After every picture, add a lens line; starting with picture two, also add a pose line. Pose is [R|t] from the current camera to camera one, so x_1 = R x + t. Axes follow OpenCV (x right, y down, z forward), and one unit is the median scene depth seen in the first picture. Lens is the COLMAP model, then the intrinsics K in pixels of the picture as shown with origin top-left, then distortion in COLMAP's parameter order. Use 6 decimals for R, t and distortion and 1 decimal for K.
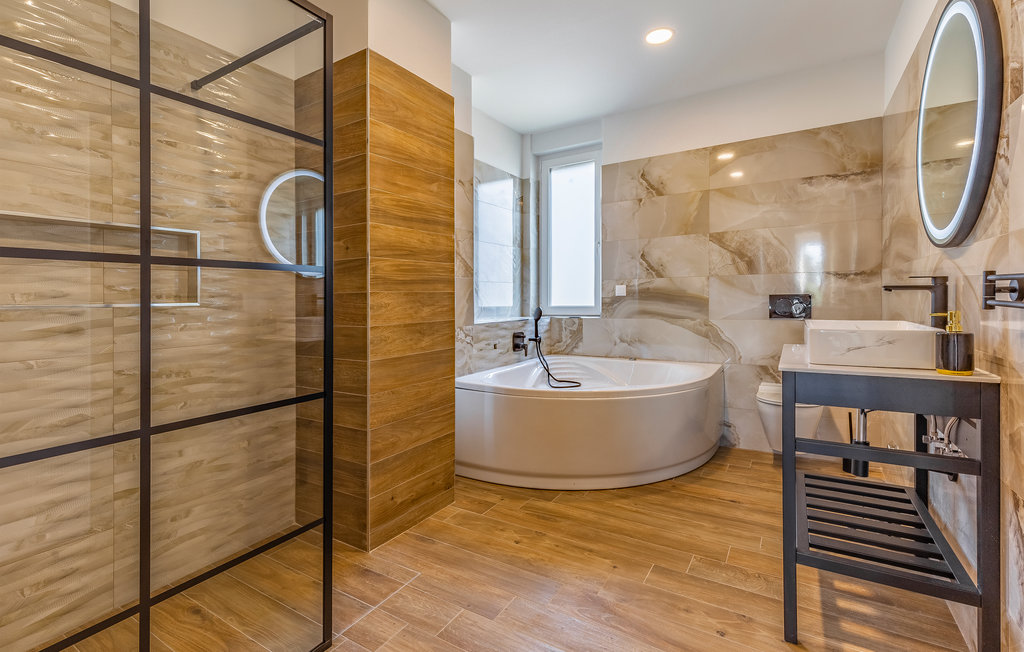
lens RADIAL K [[464.9, 0, 517.0], [0, 464.9, 312.1], [0, 0, 1]] dist [0.010712, -0.002060]
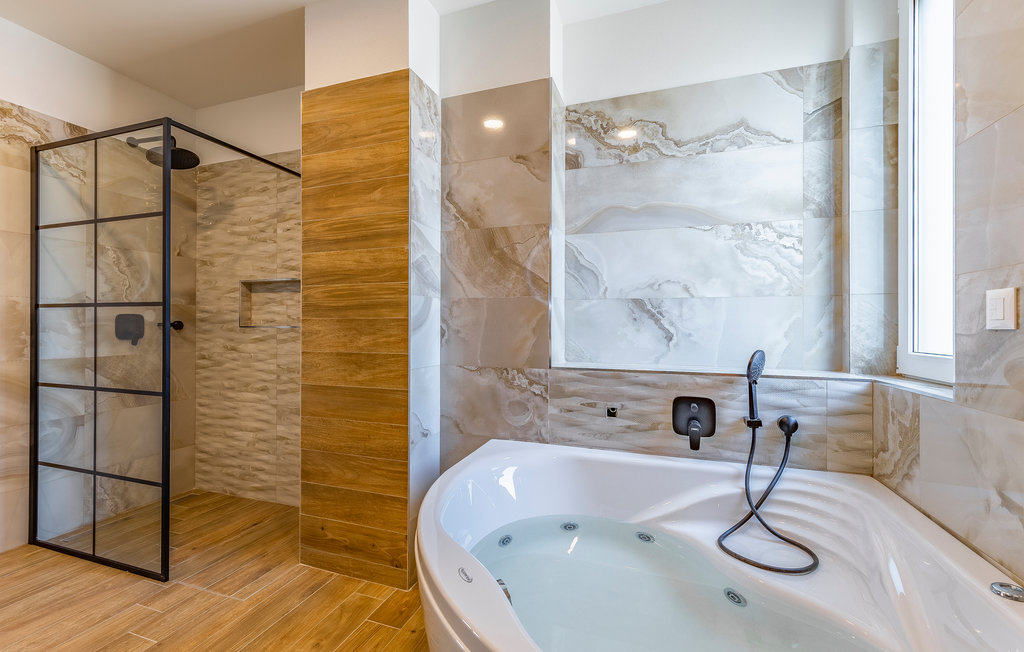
lens RADIAL K [[464.9, 0, 515.3], [0, 464.9, 323.7], [0, 0, 1]] dist [0.010712, -0.002060]
pose [[0.172689, 0.013042, -0.984890, 0.491145], [-0.035413, 0.999348, 0.007024, -0.034168], [0.984340, 0.033665, 0.173038, 0.776426]]
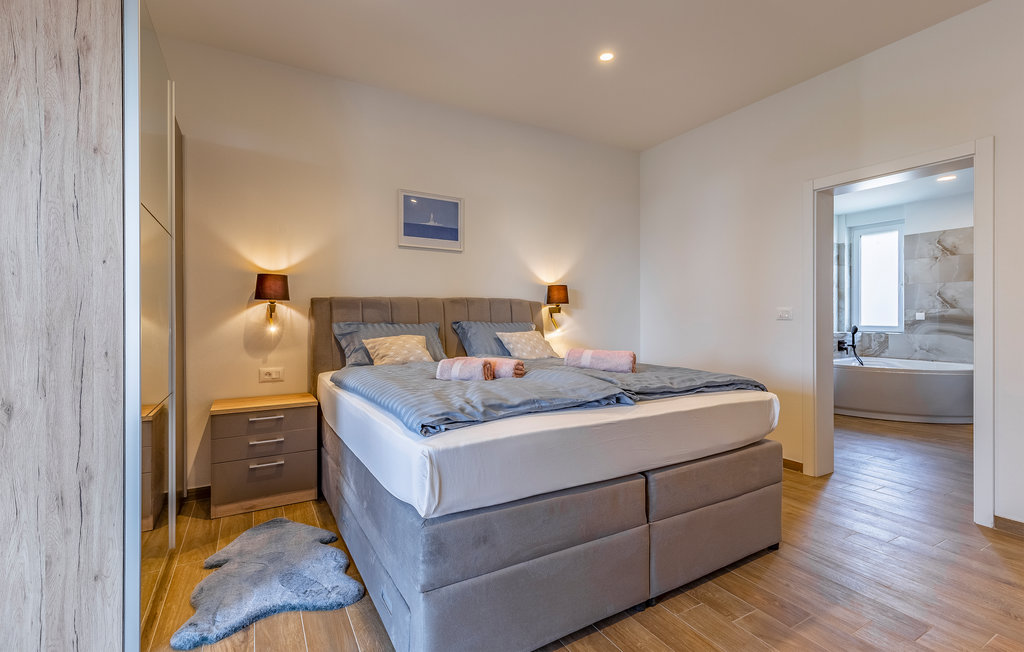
lens RADIAL K [[464.9, 0, 516.2], [0, 464.9, 313.8], [0, 0, 1]] dist [0.010712, -0.002060]
pose [[0.874347, 0.006952, -0.485252, -0.222732], [-0.023663, 0.999319, -0.028320, 0.024539], [0.484724, 0.036243, 0.873916, -1.145558]]
